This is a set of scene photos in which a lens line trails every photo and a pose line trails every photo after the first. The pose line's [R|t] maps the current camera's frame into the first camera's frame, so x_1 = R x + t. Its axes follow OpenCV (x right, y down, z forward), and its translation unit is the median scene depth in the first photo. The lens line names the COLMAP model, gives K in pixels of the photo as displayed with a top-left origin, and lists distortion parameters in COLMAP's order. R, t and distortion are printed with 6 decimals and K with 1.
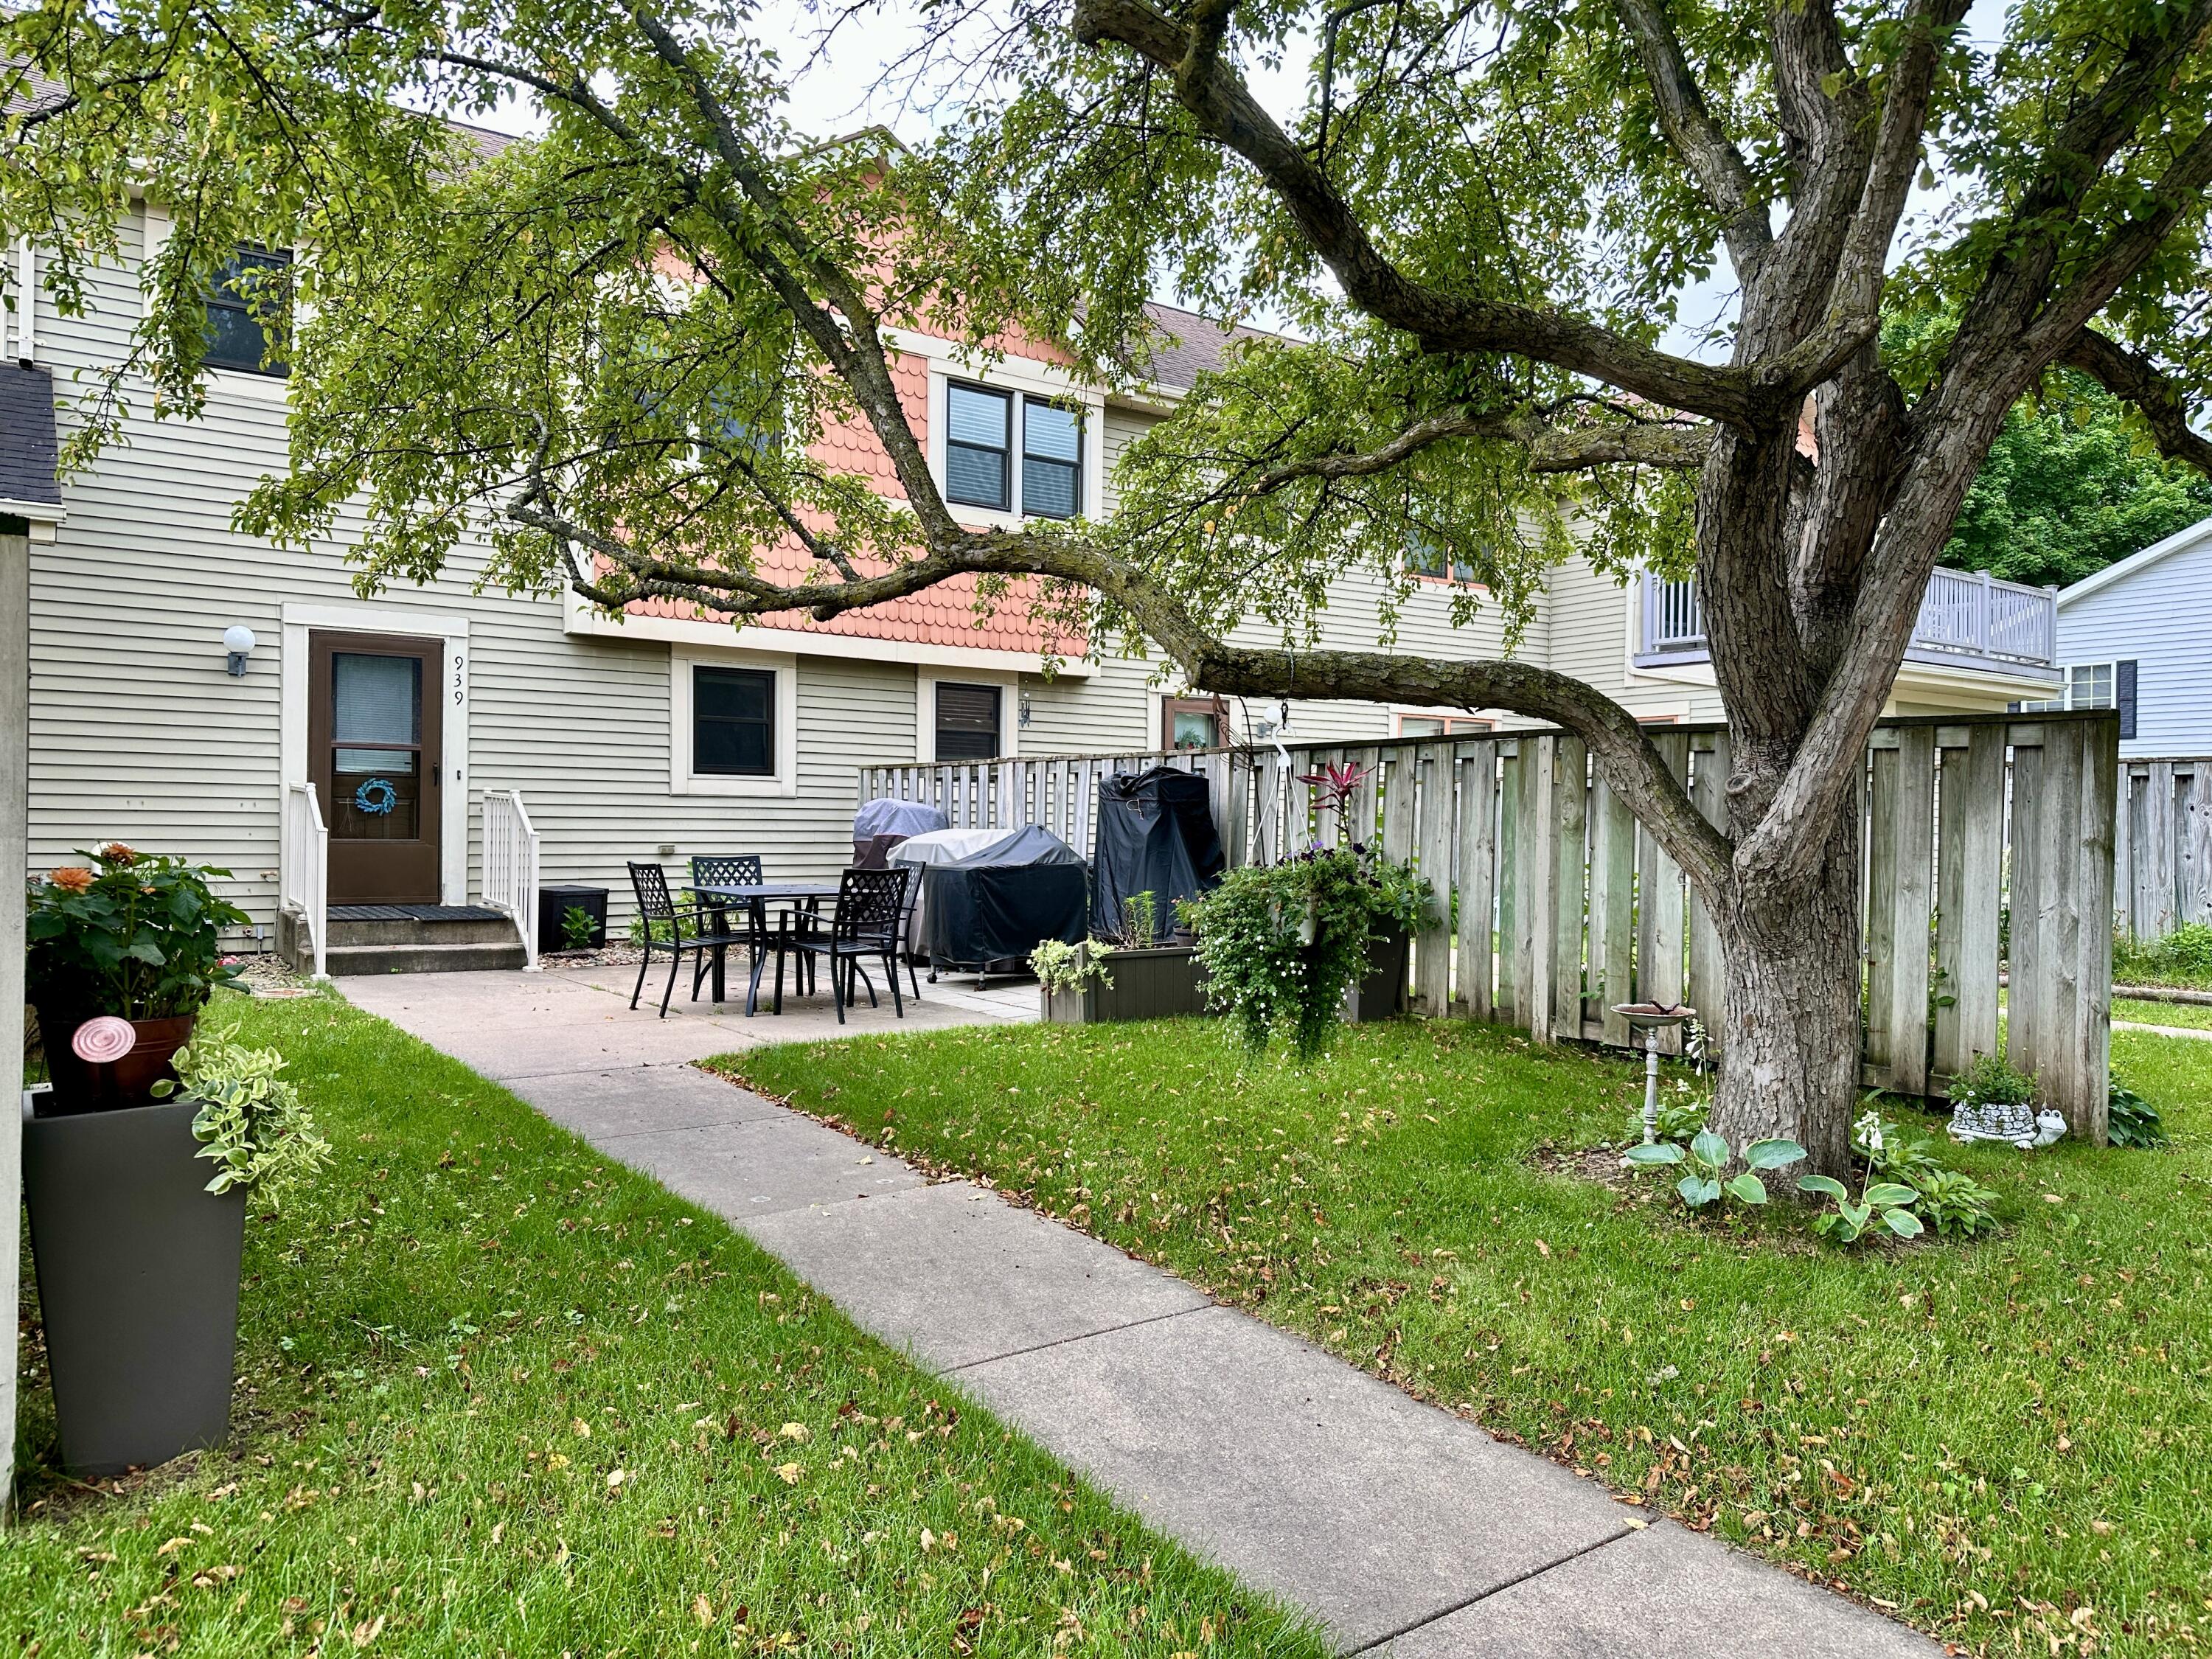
lens RADIAL K [[1510.4, 0, 1099.6], [0, 1510.4, 834.4], [0, 0, 1]] dist [0.163646, -0.335999]
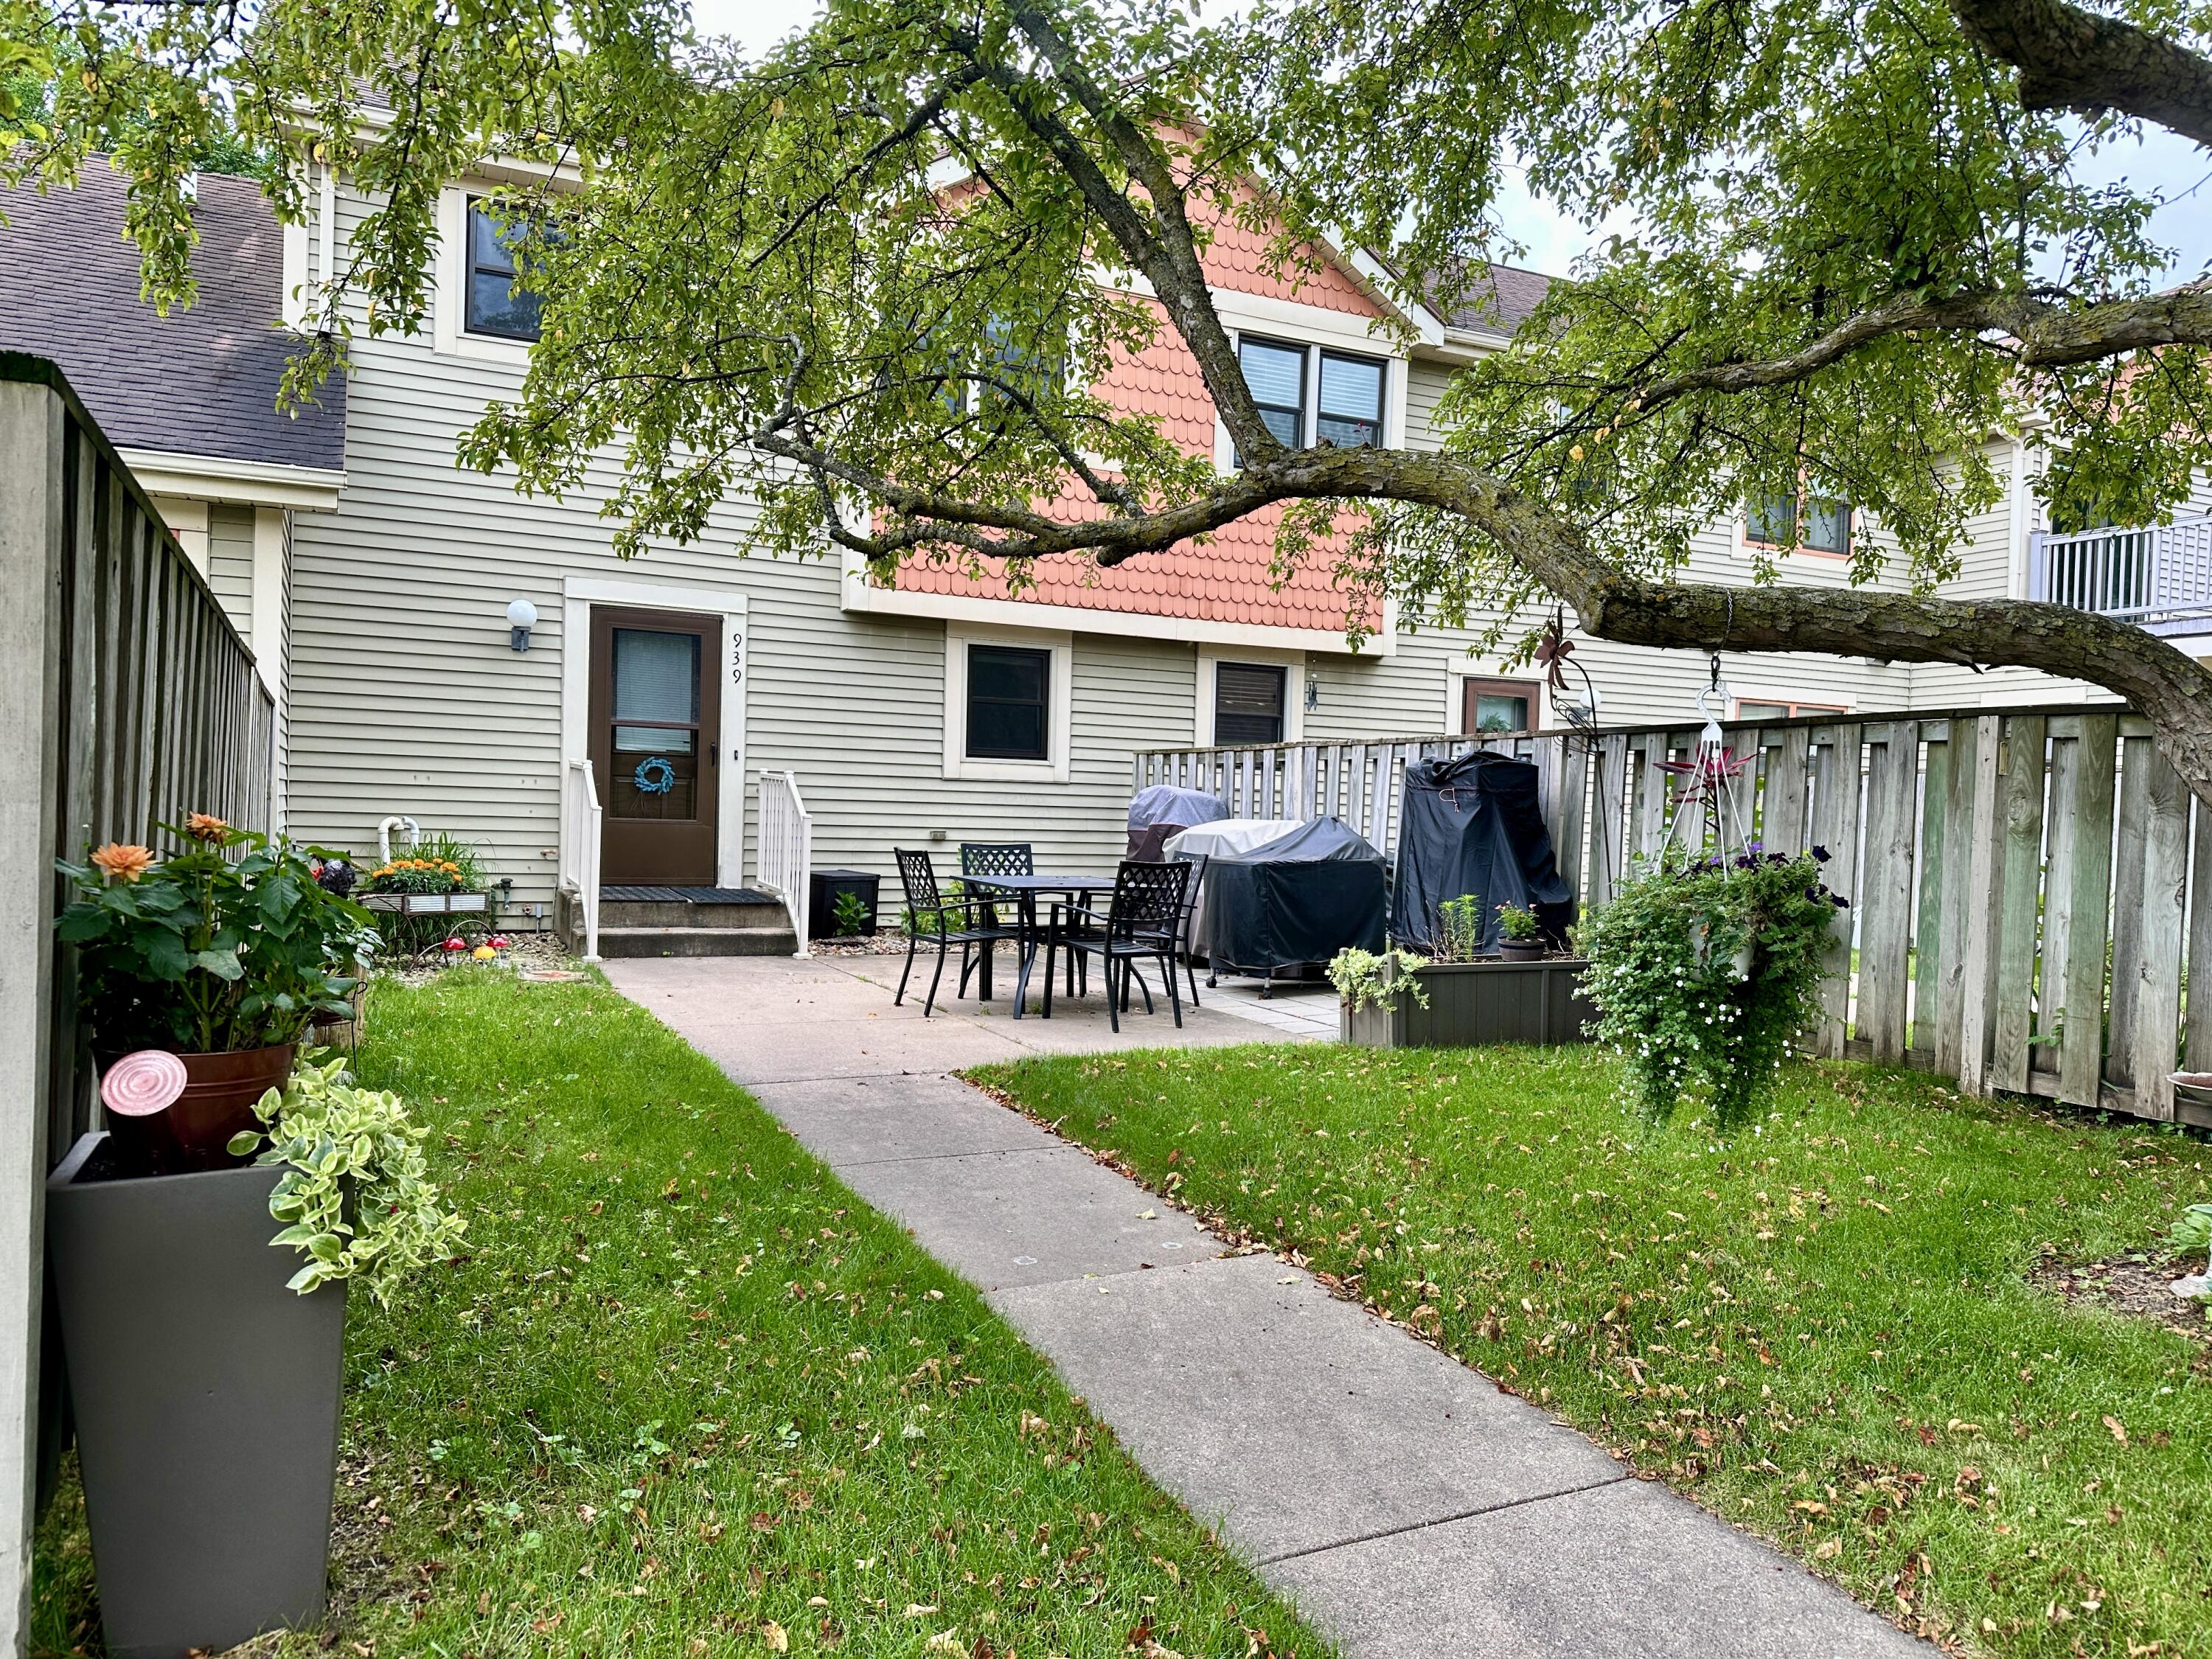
lens RADIAL K [[1510.4, 0, 1099.6], [0, 1510.4, 834.4], [0, 0, 1]] dist [0.163646, -0.335999]
pose [[0.984554, 0.019593, -0.173980, -0.026131], [-0.018594, 0.999800, 0.007370, 0.000741], [0.174089, -0.004021, 0.984722, 0.119232]]
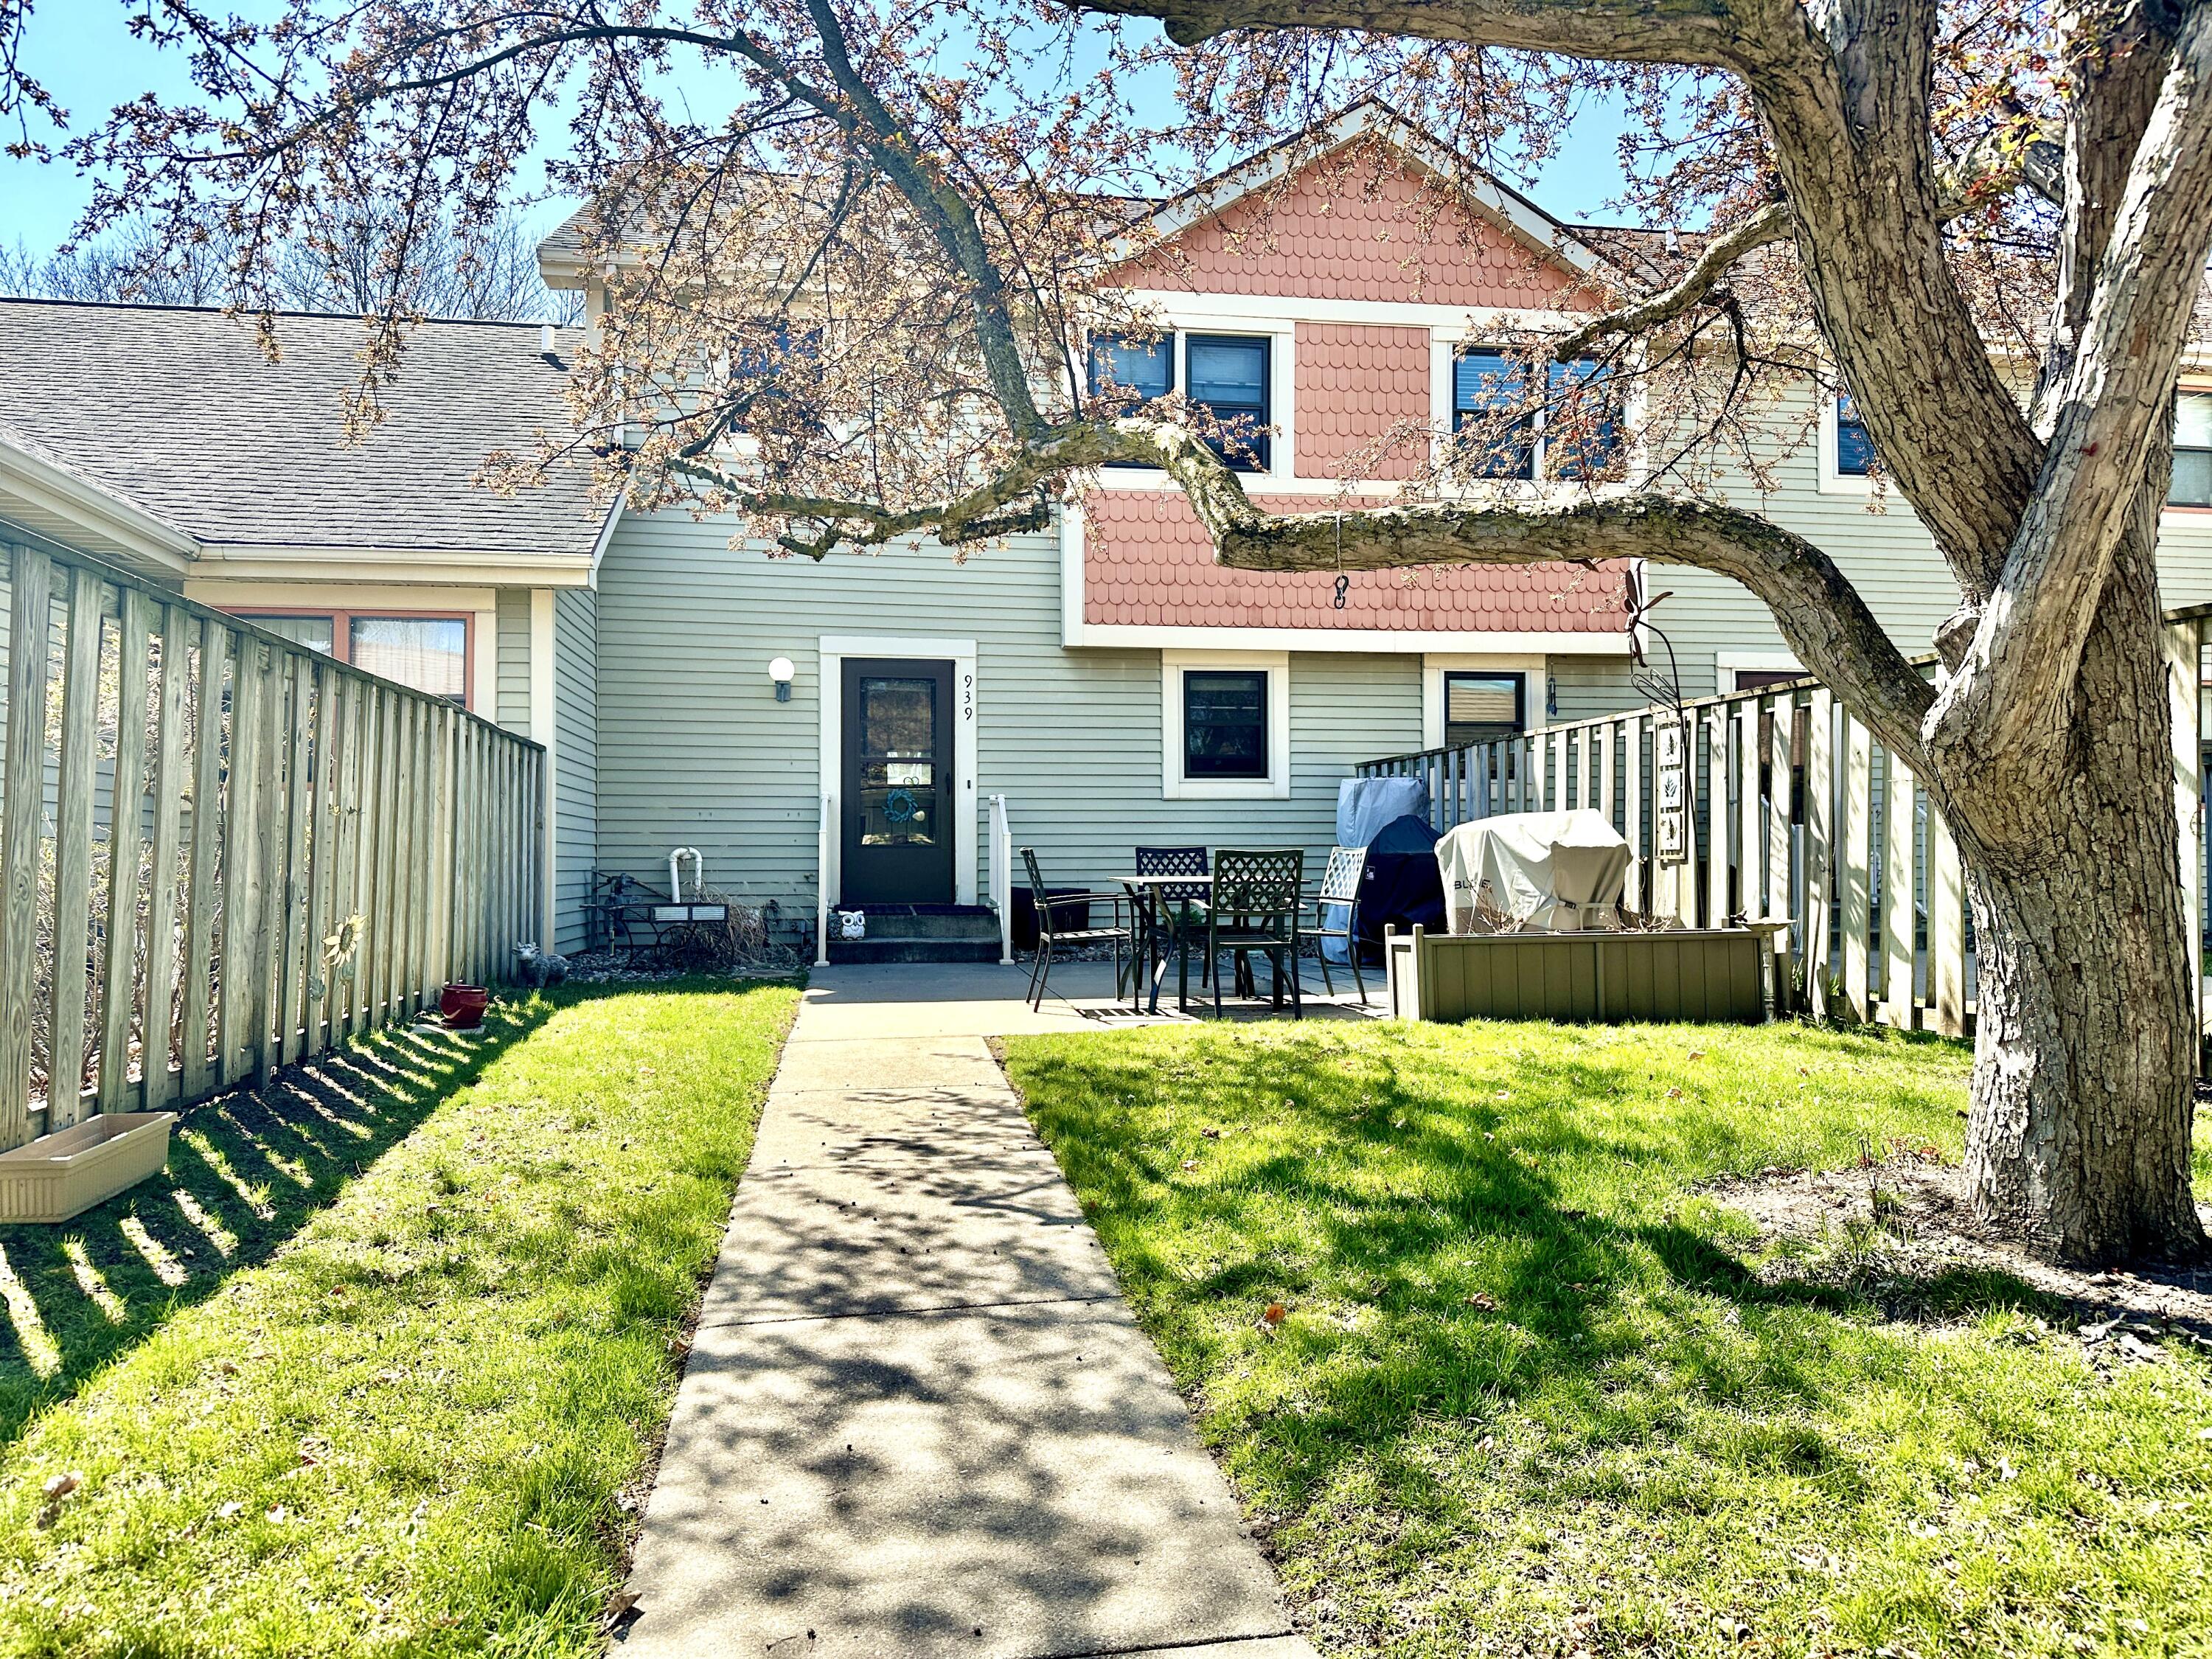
lens RADIAL K [[1530.2, 0, 1101.8], [0, 1530.2, 815.9], [0, 0, 1]] dist [0.119283, -0.190174]
pose [[0.889880, -0.028869, -0.455281, 0.221997], [0.010842, 0.999052, -0.042157, 0.042544], [0.456067, 0.032578, 0.889349, 0.123793]]
